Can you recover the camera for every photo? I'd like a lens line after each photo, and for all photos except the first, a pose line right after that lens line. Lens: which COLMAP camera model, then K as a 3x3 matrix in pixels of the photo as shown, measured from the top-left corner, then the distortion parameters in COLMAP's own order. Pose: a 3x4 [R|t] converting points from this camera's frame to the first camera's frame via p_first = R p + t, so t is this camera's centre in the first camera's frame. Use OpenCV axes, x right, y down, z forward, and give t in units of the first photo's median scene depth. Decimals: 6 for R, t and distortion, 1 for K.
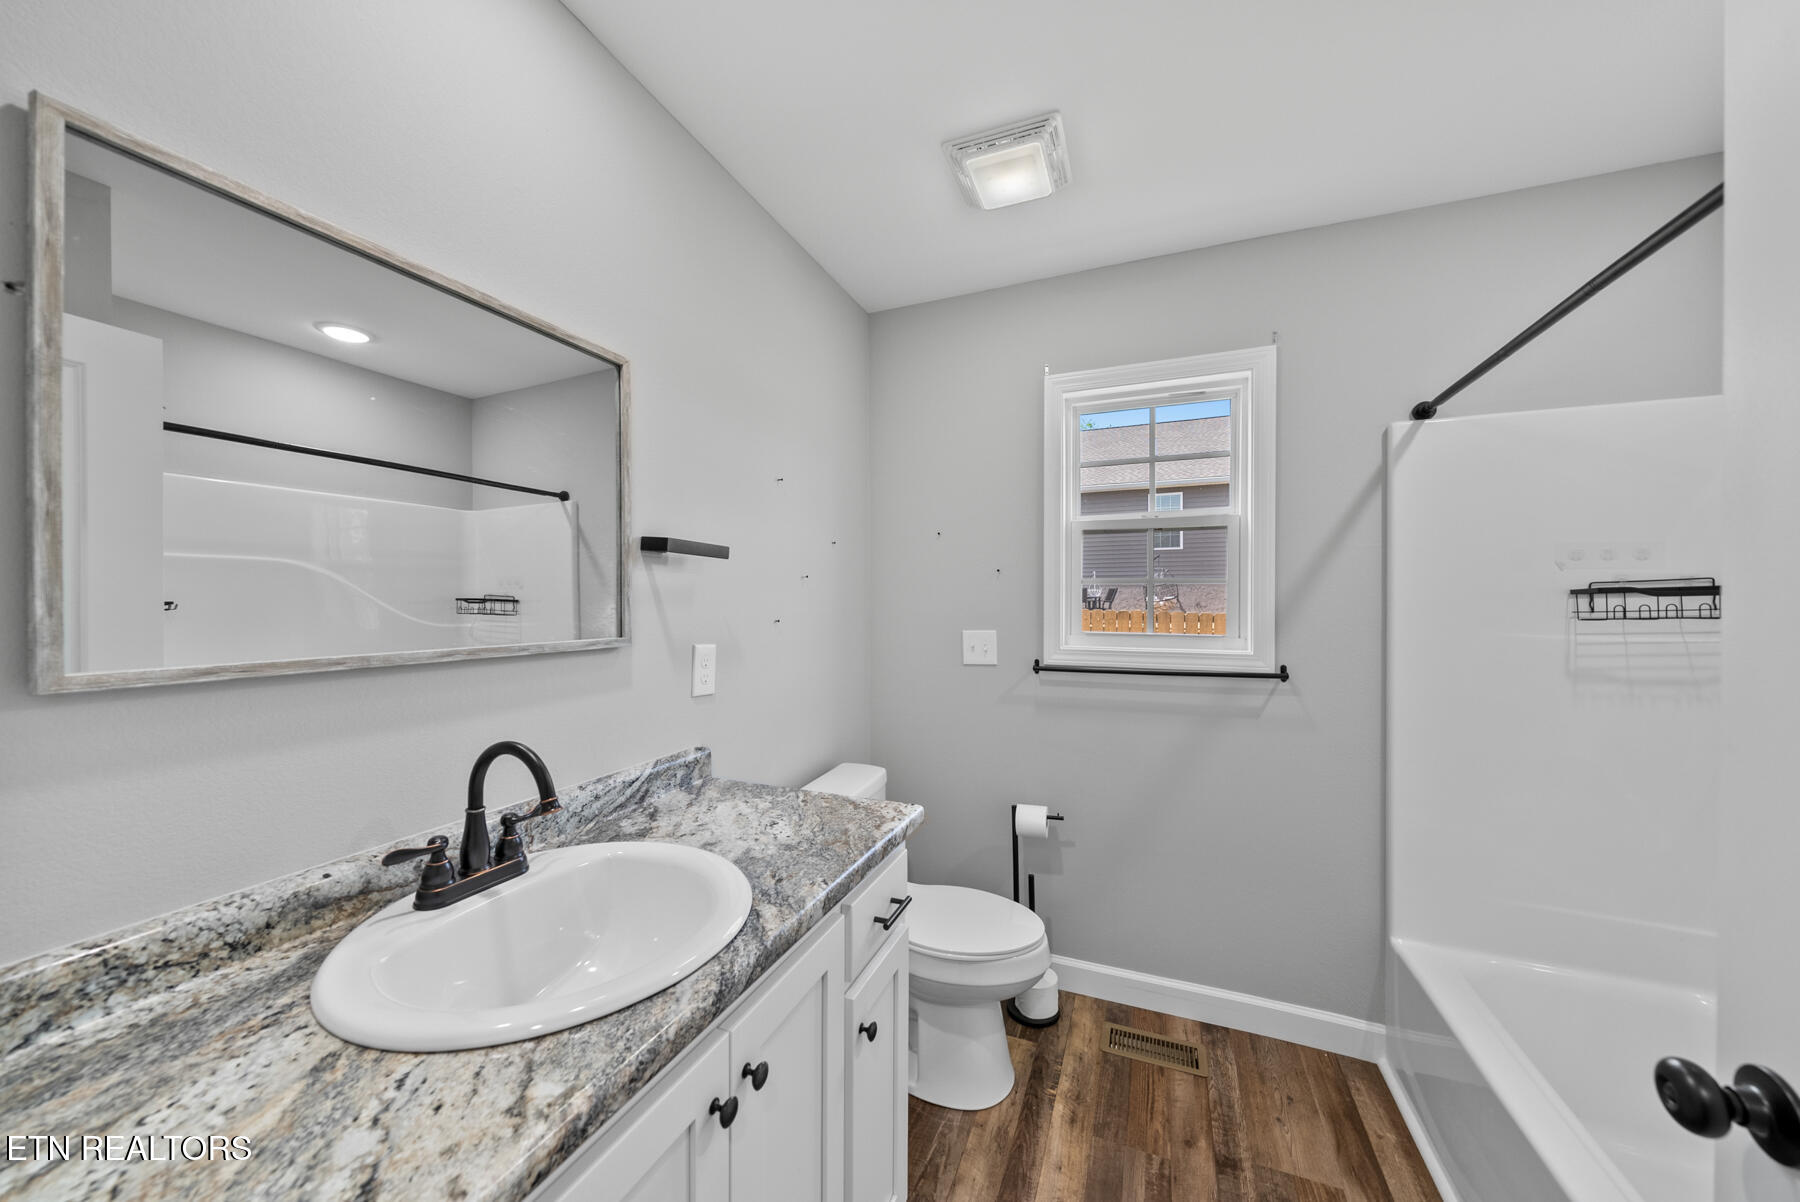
lens RADIAL K [[620.1, 0, 894.5], [0, 620.1, 602.6], [0, 0, 1]] dist [-0.000535, 0.000026]
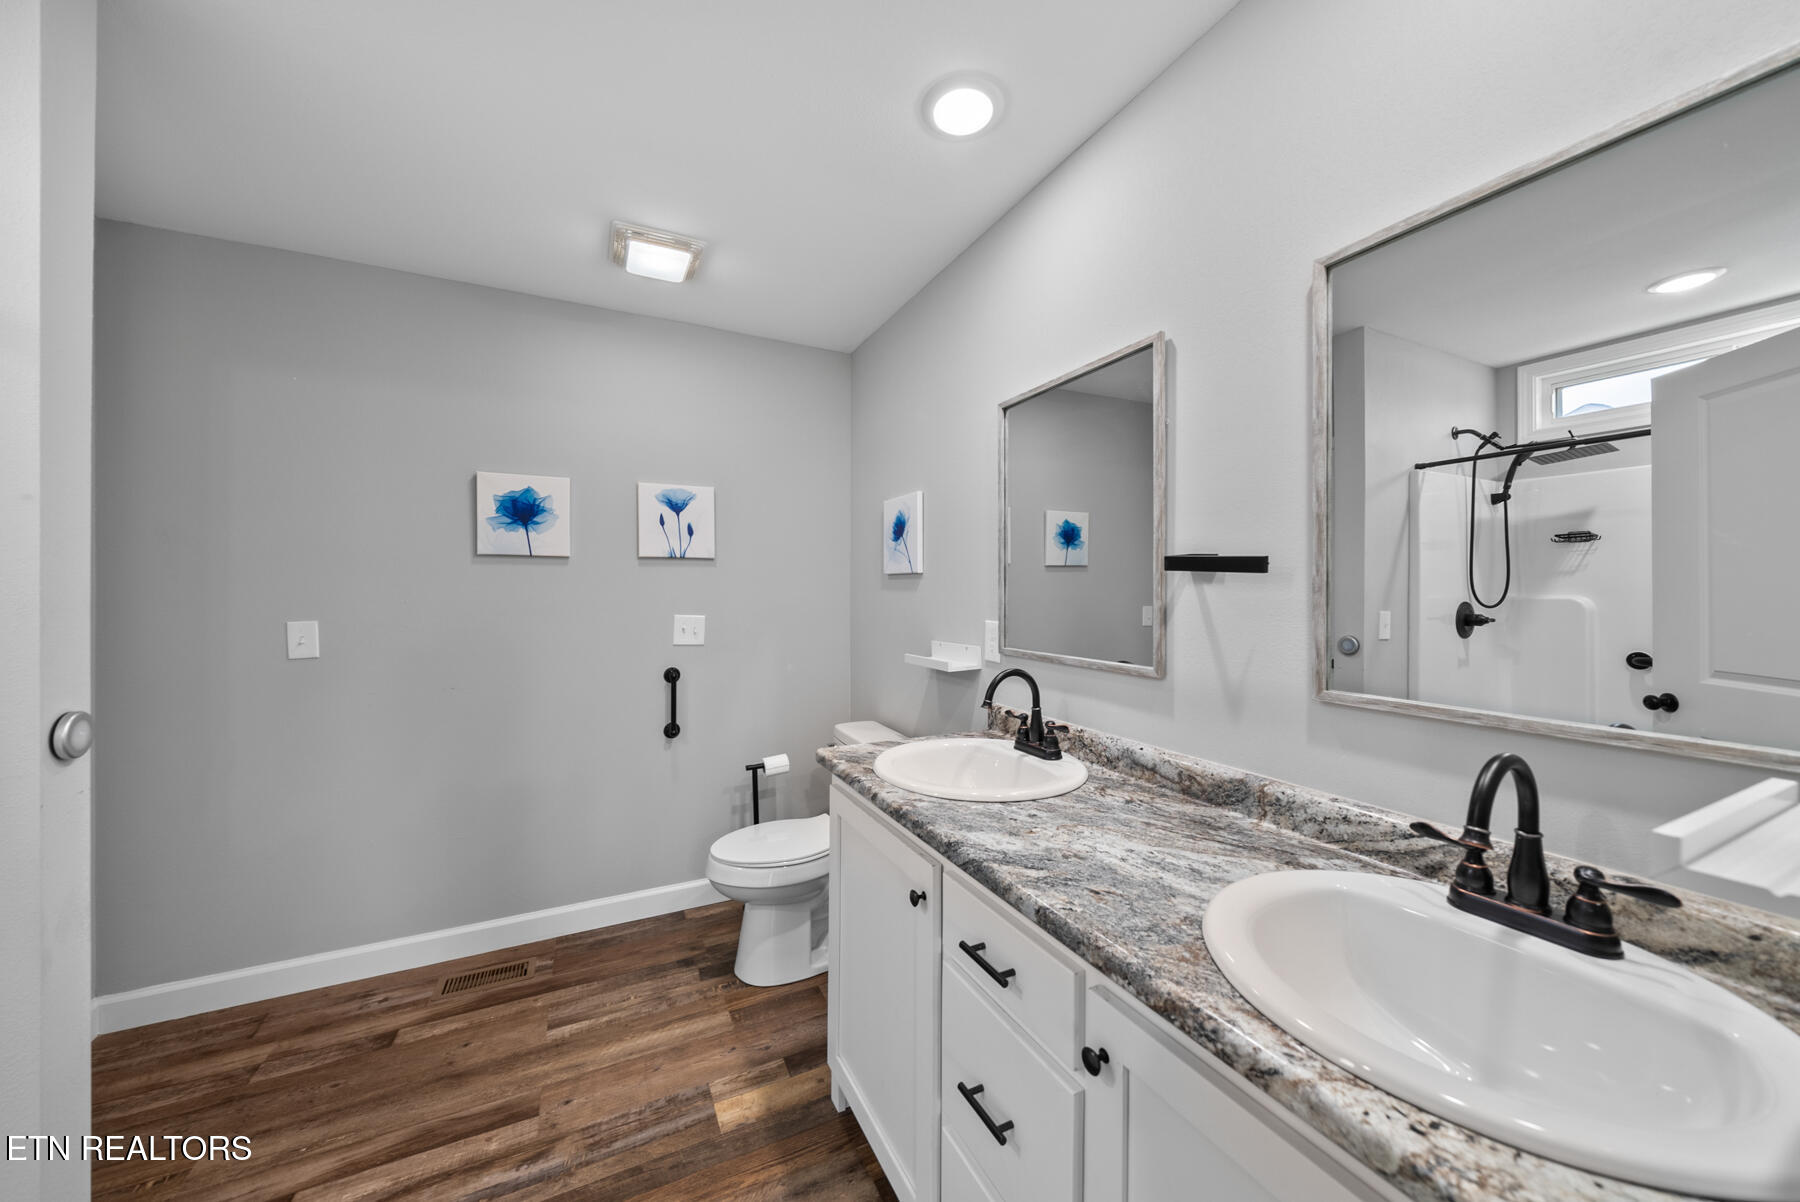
lens RADIAL K [[620.1, 0, 894.5], [0, 620.1, 602.6], [0, 0, 1]] dist [-0.000535, 0.000026]
pose [[-0.641440, 0.066353, -0.764298, 0.598990], [0.046436, 0.997784, 0.047652, -0.069090], [0.765767, -0.004926, -0.643100, 1.096164]]
